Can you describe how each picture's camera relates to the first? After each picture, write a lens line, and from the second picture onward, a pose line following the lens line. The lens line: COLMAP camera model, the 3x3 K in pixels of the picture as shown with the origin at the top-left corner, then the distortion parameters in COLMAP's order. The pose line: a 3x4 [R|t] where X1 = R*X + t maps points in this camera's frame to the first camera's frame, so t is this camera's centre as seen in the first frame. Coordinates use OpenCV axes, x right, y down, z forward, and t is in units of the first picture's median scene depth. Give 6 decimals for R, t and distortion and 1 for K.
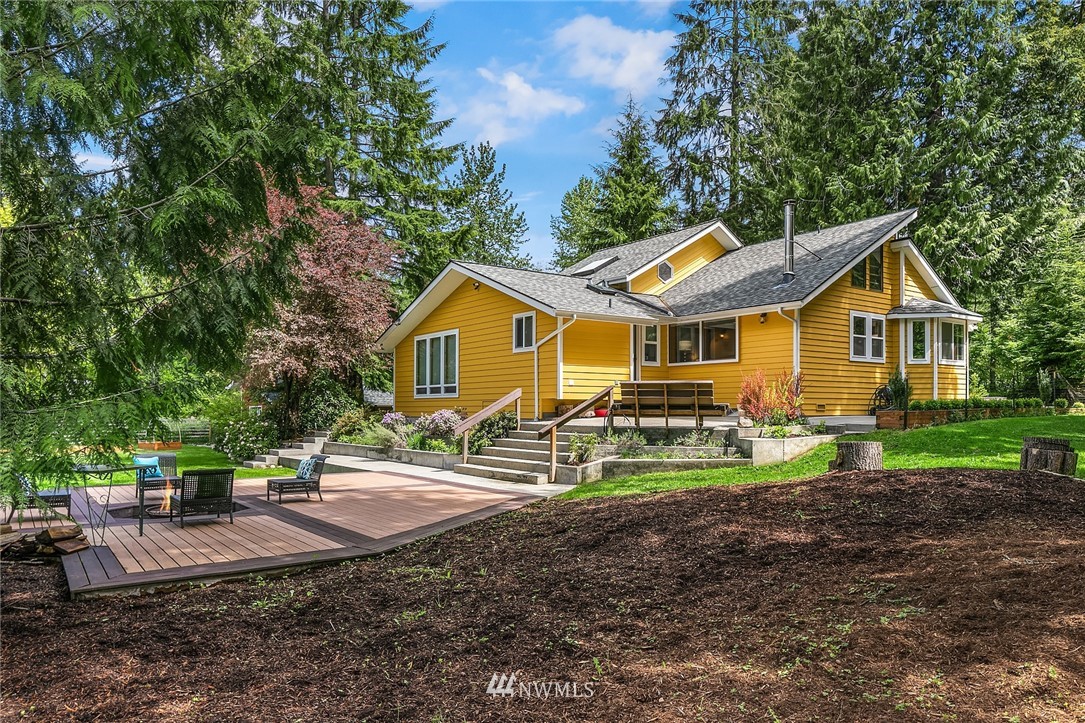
lens RADIAL K [[720.4, 0, 542.5], [0, 720.4, 361.5], [0, 0, 1]] dist [0.001056, 0.001304]
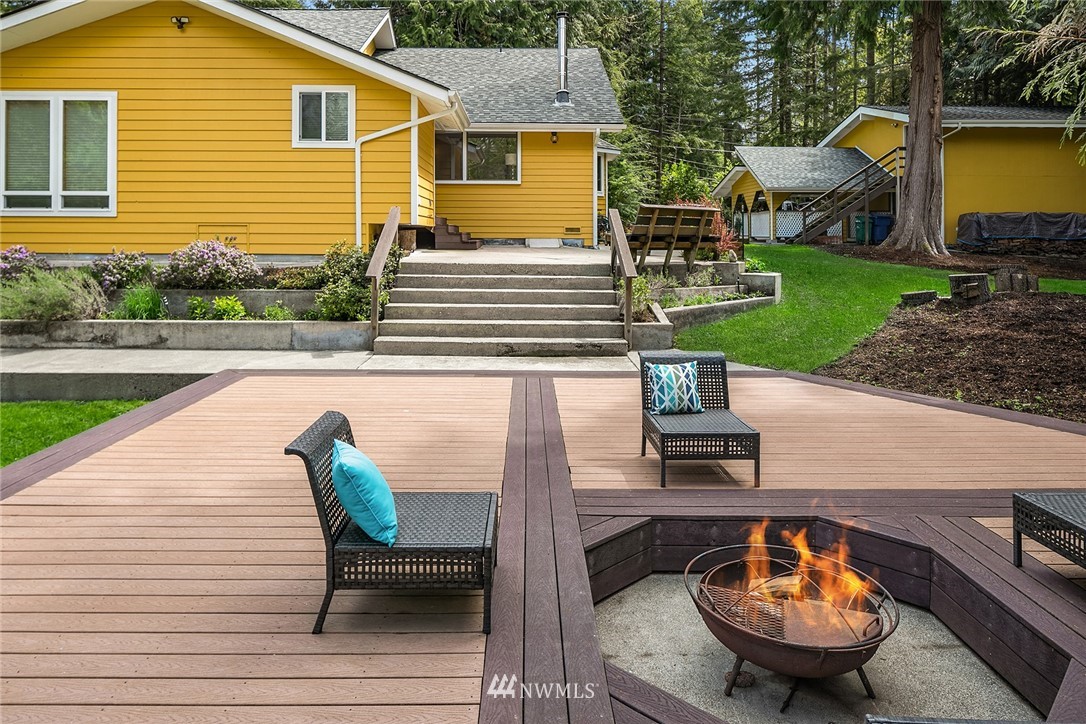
lens RADIAL K [[721.1, 0, 543.0], [0, 721.1, 362.0], [0, 0, 1]] dist [0.001056, 0.001304]
pose [[0.572862, -0.132728, 0.808834, -0.464421], [-0.048962, 0.979498, 0.195411, 0.039936], [-0.818188, -0.151545, 0.554619, 0.428599]]
